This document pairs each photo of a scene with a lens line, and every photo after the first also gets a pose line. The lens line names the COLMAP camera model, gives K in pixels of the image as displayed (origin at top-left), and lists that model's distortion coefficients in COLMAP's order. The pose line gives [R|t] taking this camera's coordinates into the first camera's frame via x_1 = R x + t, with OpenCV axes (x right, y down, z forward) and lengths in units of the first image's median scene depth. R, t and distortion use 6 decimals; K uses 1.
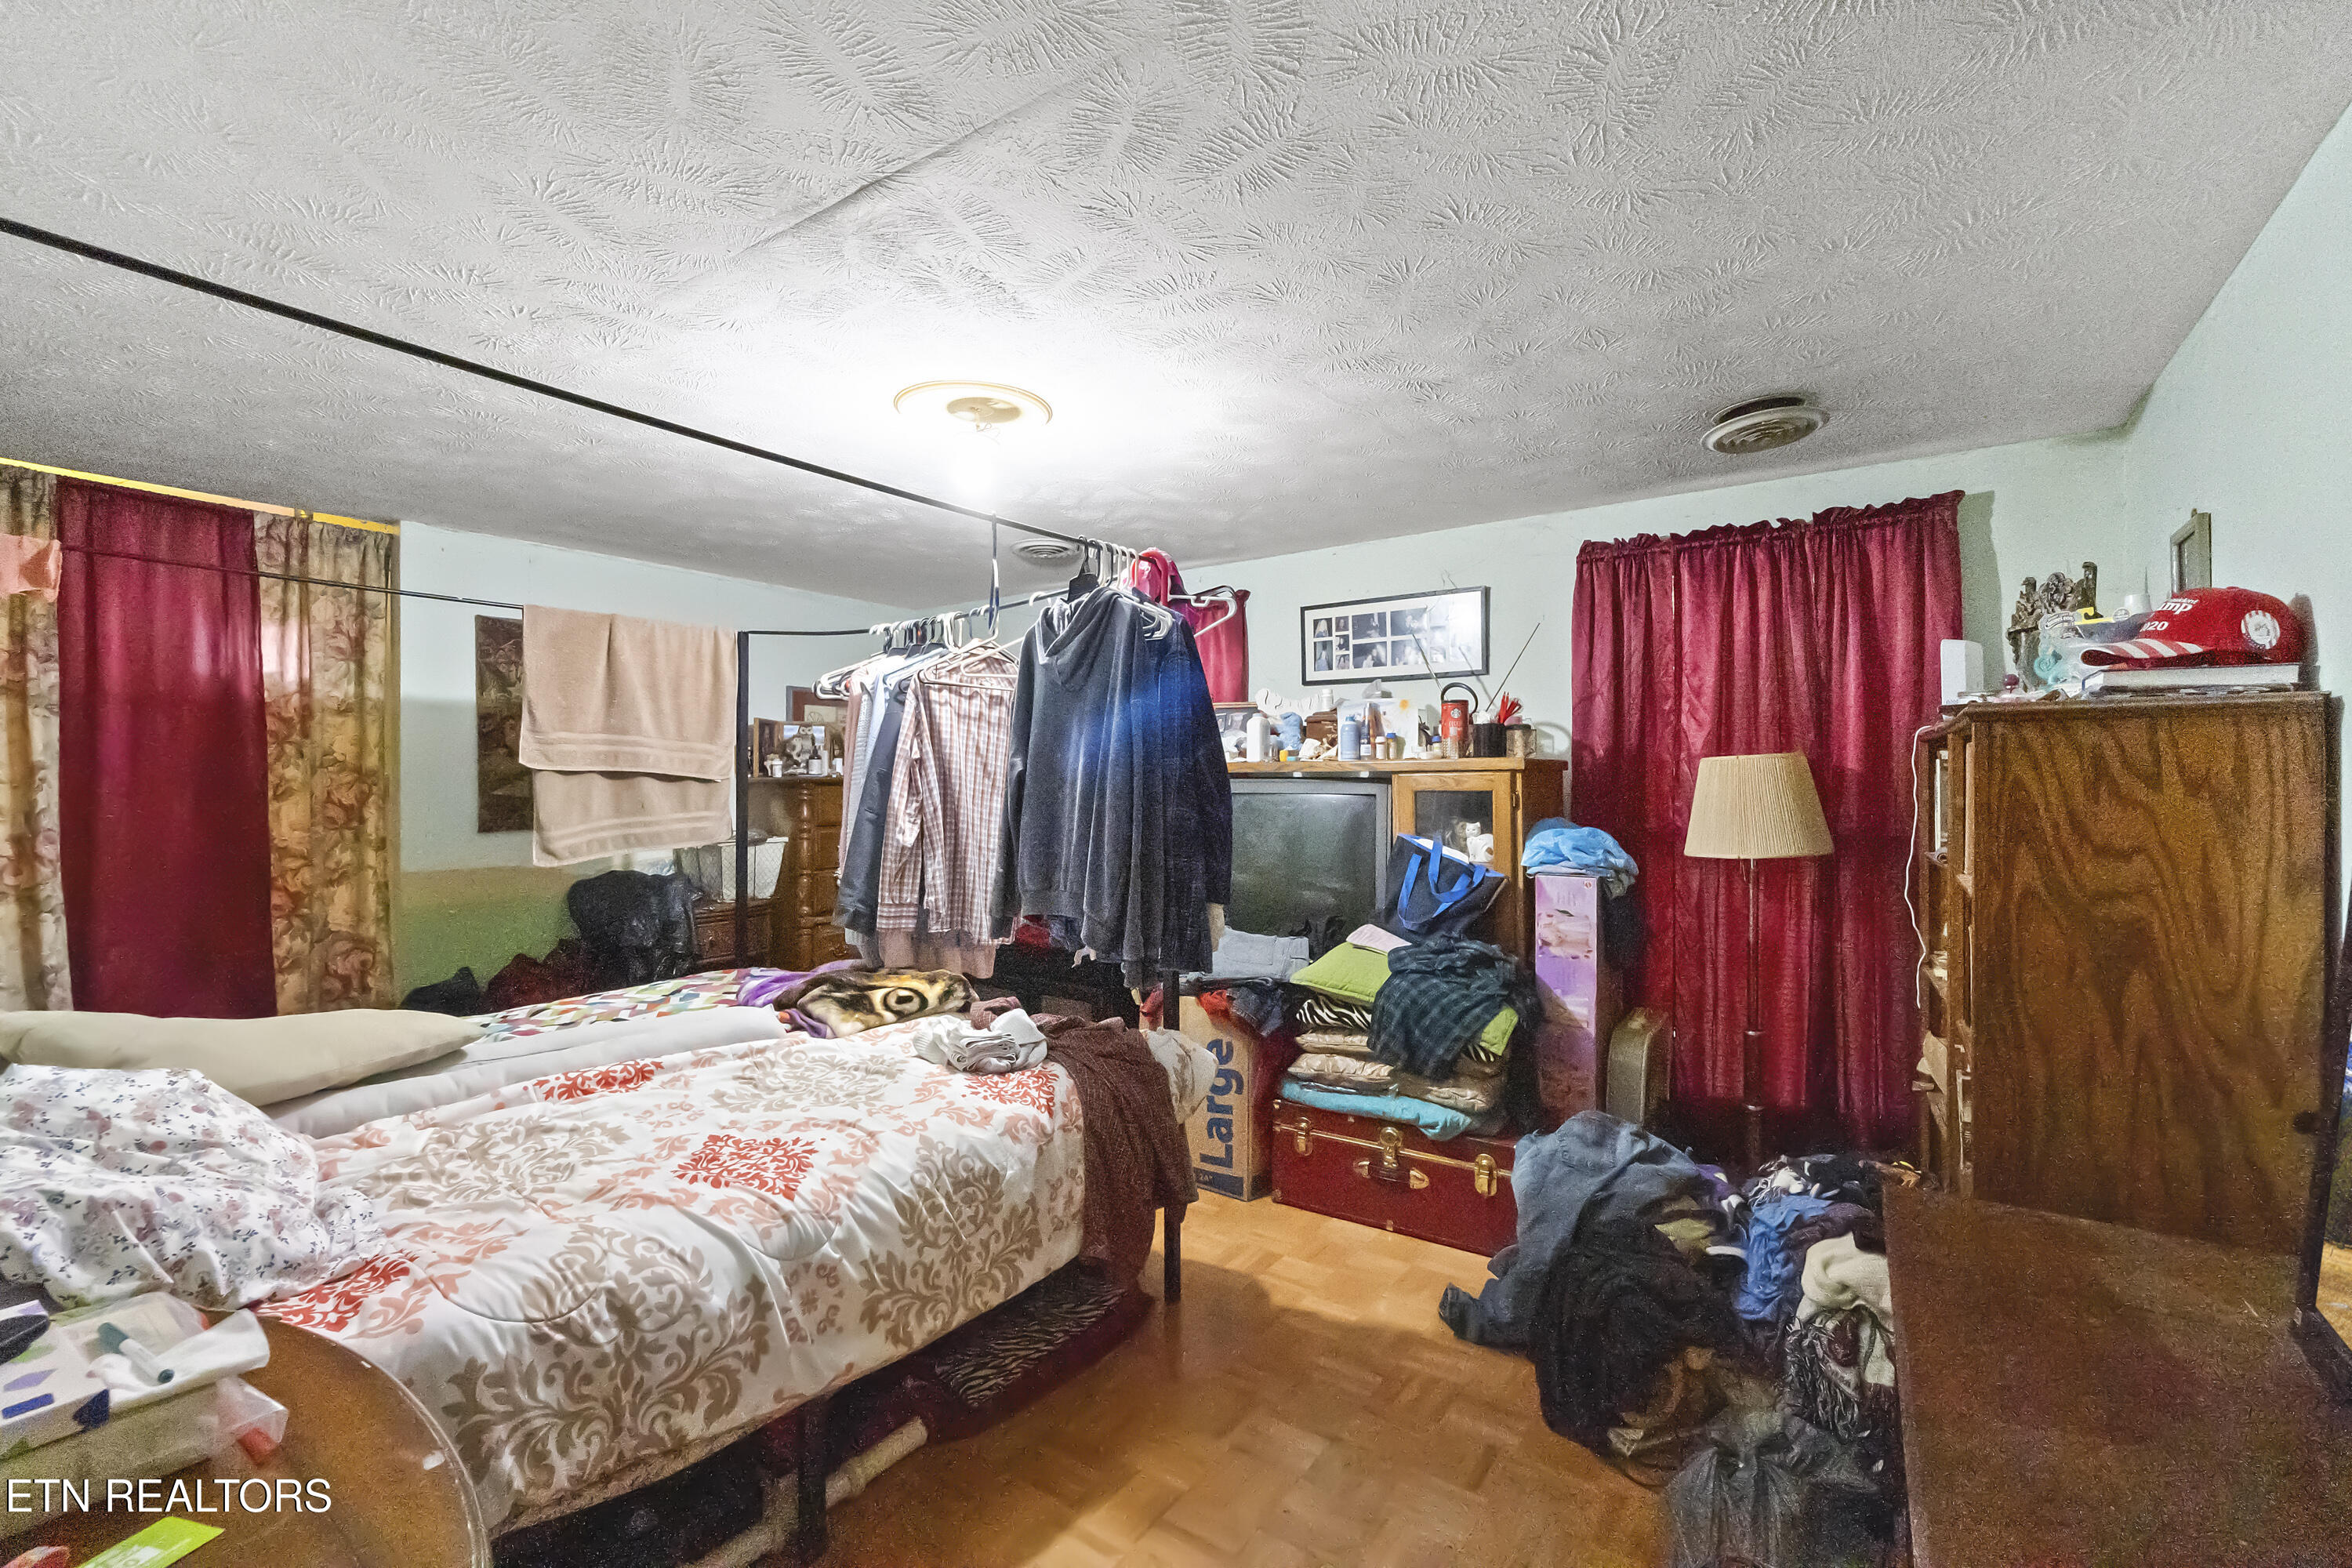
lens RADIAL K [[1023.6, 0, 1165.2], [0, 1023.6, 774.8], [0, 0, 1]] dist [0.001138, 0.000438]
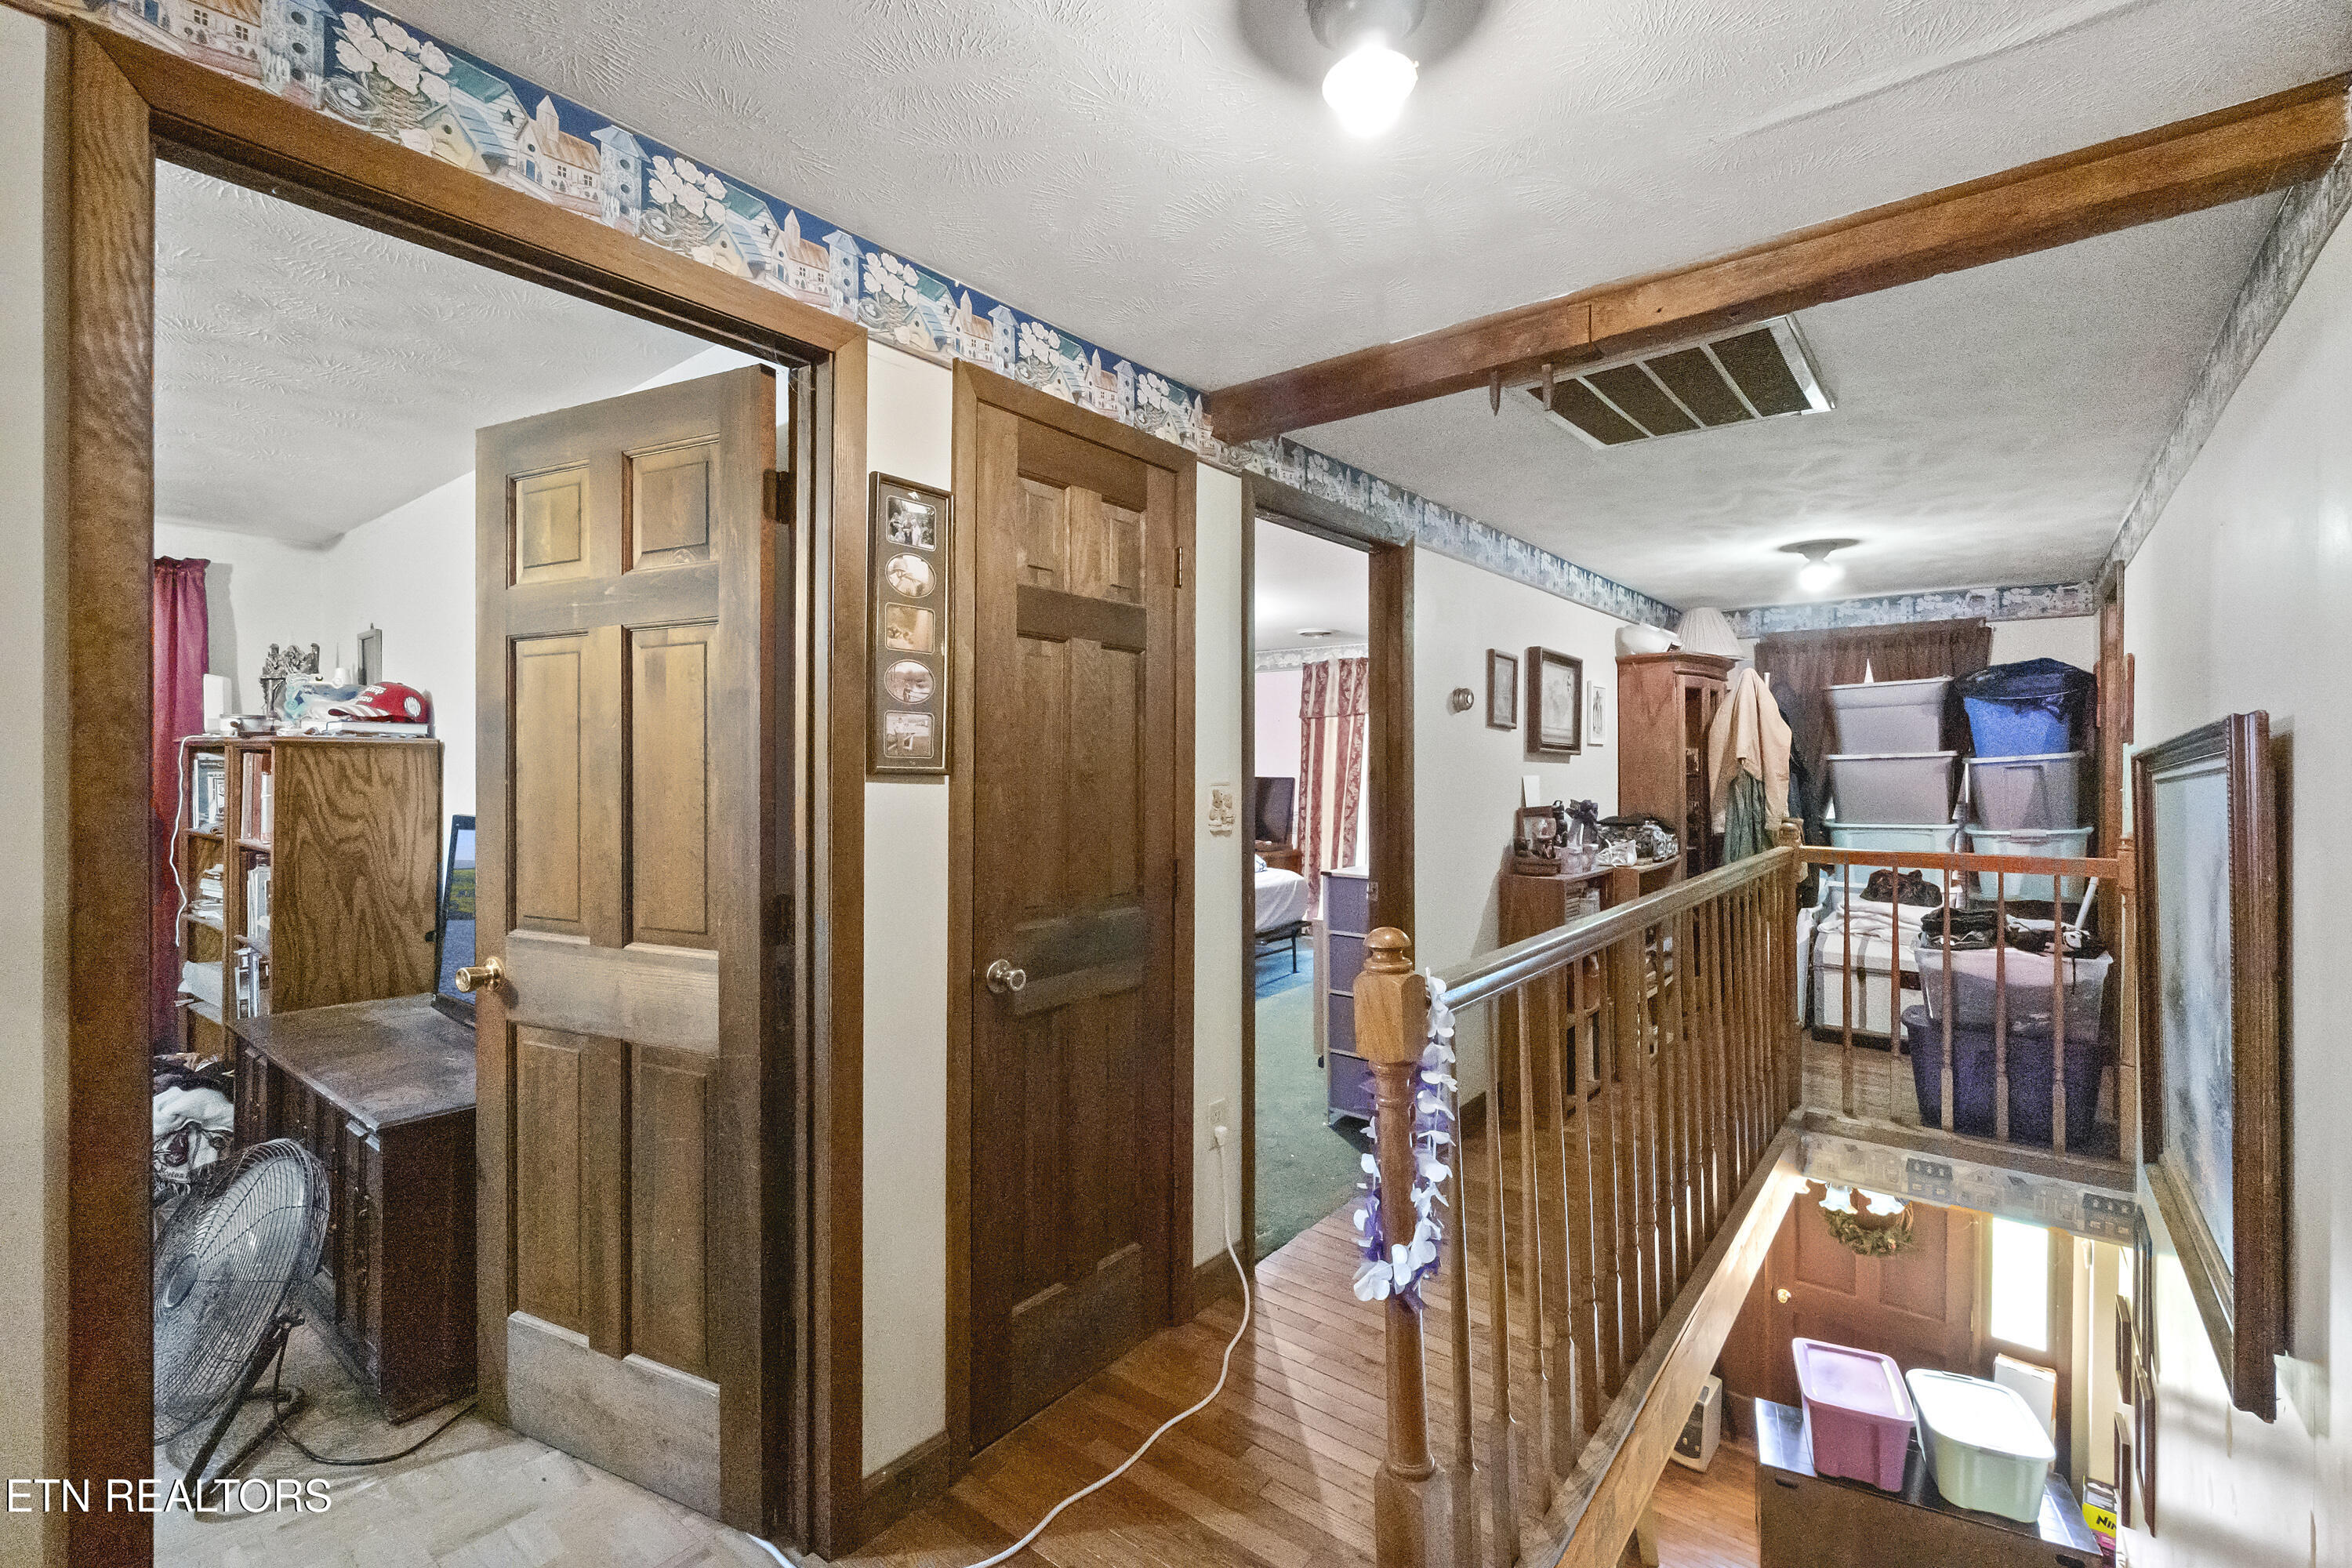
lens RADIAL K [[1023.6, 0, 1165.2], [0, 1023.6, 774.8], [0, 0, 1]] dist [0.001138, 0.000438]
pose [[0.078186, -0.007865, 0.996908, -0.850418], [-0.012180, 0.999887, 0.008844, -0.038909], [-0.996864, -0.012834, 0.078081, -0.659744]]
